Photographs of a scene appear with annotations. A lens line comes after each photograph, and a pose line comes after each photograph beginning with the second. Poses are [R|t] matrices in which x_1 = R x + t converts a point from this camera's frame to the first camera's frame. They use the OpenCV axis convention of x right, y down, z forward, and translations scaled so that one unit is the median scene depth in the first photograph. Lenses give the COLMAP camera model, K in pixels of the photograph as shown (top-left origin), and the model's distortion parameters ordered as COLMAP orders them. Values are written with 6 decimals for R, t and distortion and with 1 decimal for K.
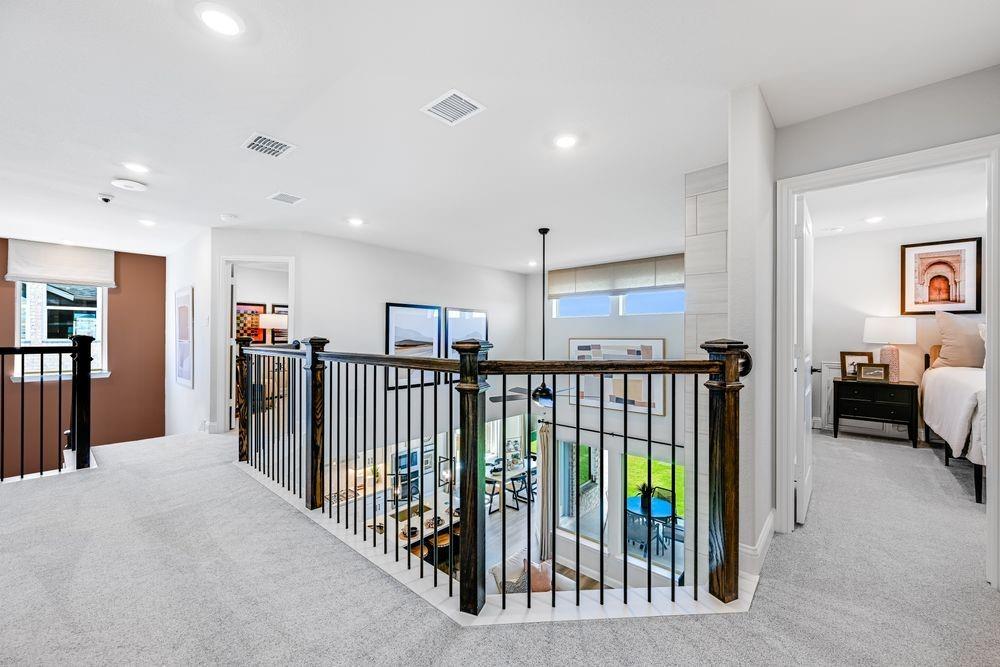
lens RADIAL K [[390.9, 0, 503.4], [0, 390.9, 333.0], [0, 0, 1]] dist [0.002227, 0.000186]
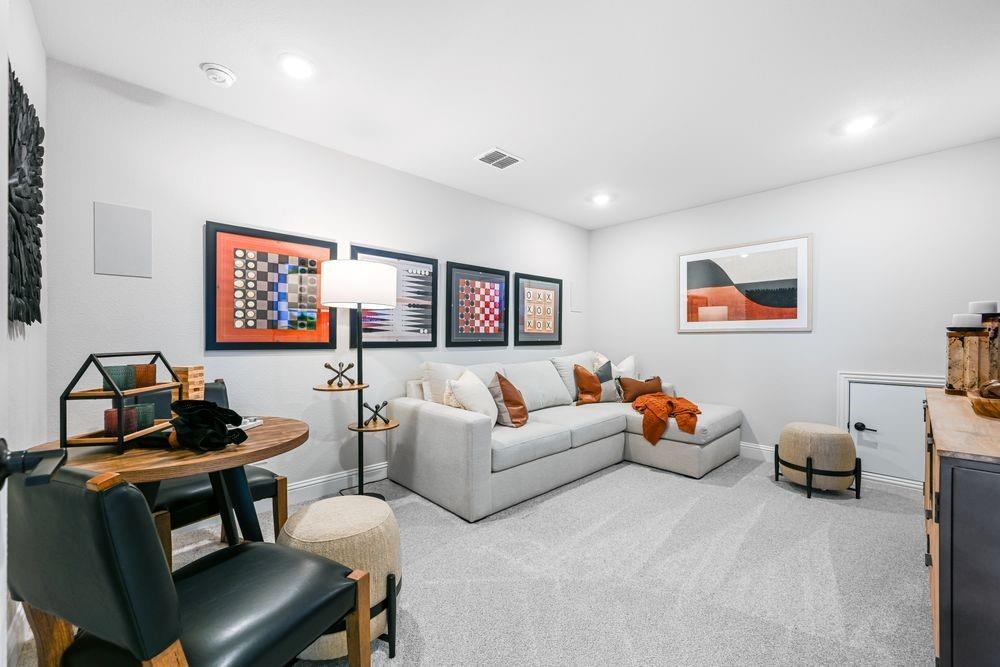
lens RADIAL K [[390.9, 0, 495.3], [0, 390.9, 334.0], [0, 0, 1]] dist [0.002227, 0.000186]
pose [[0.992535, -0.004639, -0.121868, -0.424932], [0.005612, 0.999955, 0.007640, 0.010645], [0.121827, -0.008267, 0.992517, 0.669927]]
